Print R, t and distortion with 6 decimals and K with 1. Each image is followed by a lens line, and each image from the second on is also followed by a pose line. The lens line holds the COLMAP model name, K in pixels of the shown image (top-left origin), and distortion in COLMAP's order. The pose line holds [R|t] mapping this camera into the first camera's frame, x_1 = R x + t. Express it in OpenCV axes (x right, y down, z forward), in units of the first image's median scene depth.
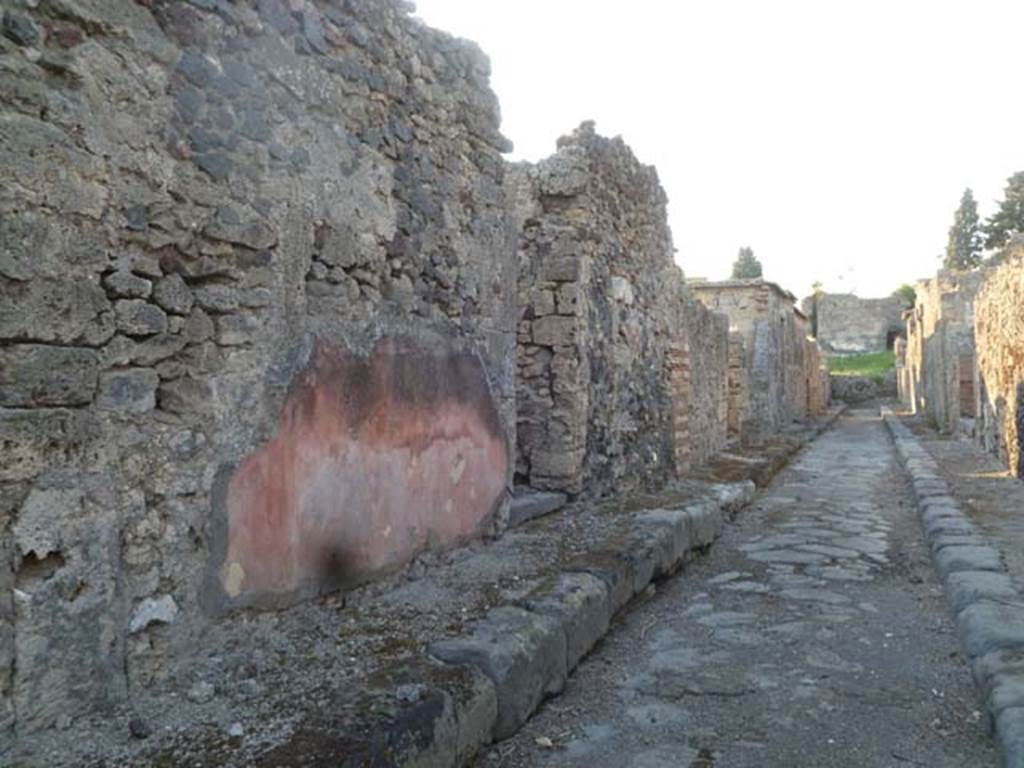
lens RADIAL K [[874.2, 0, 513.0], [0, 874.2, 379.9], [0, 0, 1]] dist [-0.048394, -0.005843]
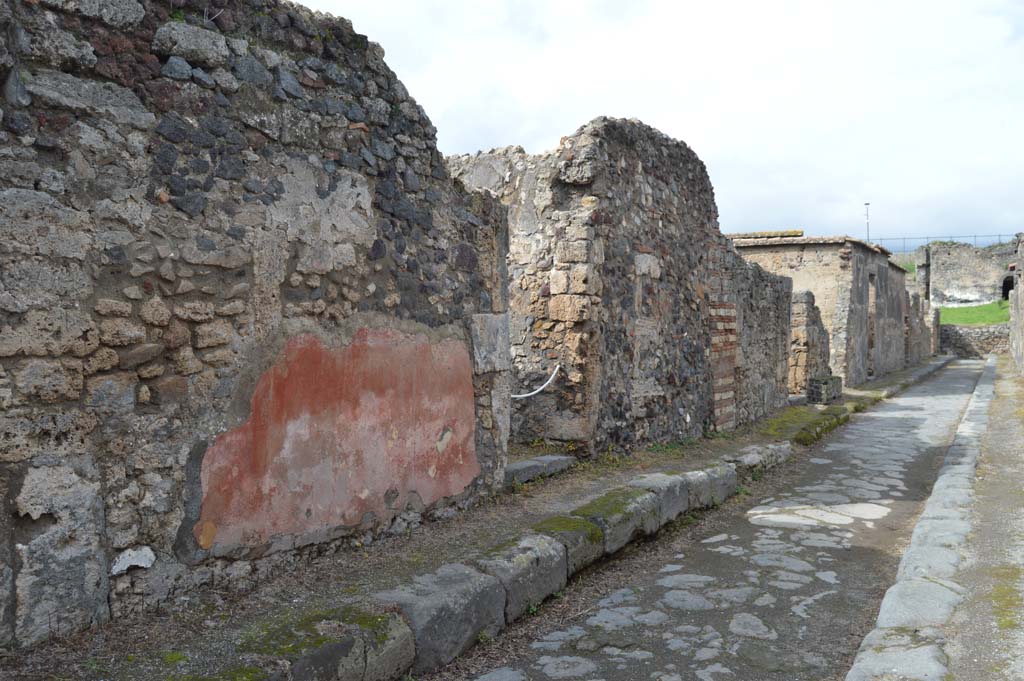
lens RADIAL K [[834.9, 0, 510.3], [0, 834.9, 336.4], [0, 0, 1]] dist [-0.072005, 0.006646]
pose [[0.987595, 0.009477, -0.156734, 0.150438], [-0.006640, 0.999805, 0.018619, -0.041938], [0.156880, -0.017347, 0.987465, -0.052911]]
